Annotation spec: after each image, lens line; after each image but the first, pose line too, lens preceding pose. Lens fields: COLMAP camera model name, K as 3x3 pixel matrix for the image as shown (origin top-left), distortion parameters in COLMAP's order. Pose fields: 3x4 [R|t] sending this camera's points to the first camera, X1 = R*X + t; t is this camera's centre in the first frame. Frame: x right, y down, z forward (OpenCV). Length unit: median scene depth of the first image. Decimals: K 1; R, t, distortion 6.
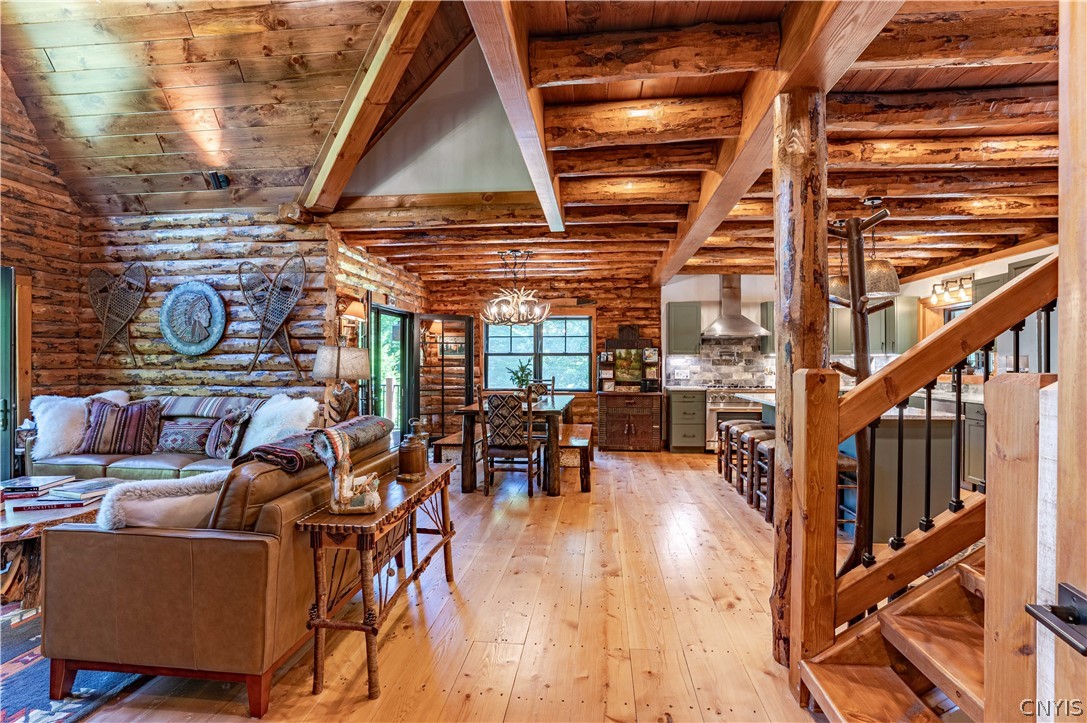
lens RADIAL K [[482.4, 0, 555.2], [0, 482.4, 363.4], [0, 0, 1]] dist [-0.068326, 0.031170]
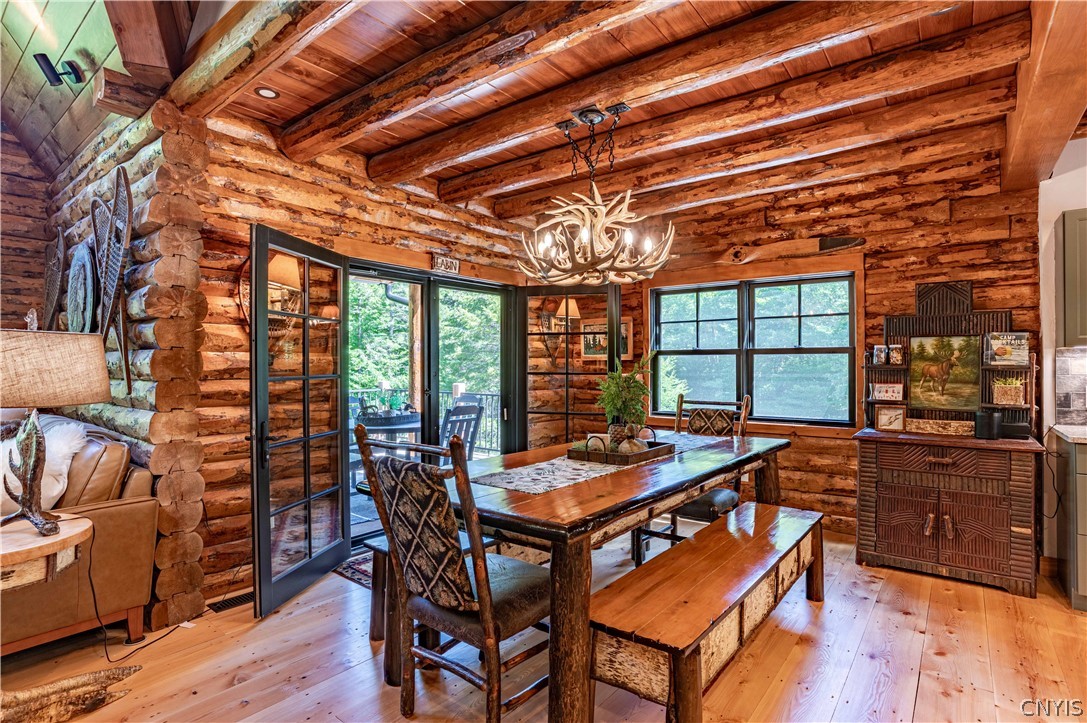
lens RADIAL K [[535.4, 0, 549.3], [0, 535.4, 359.7], [0, 0, 1]] dist [-0.069062, 0.032274]
pose [[0.845726, -0.003556, -0.533605, 0.099631], [-0.002118, 0.999948, -0.010020, -0.002943], [0.533613, 0.009604, 0.845674, 0.397233]]
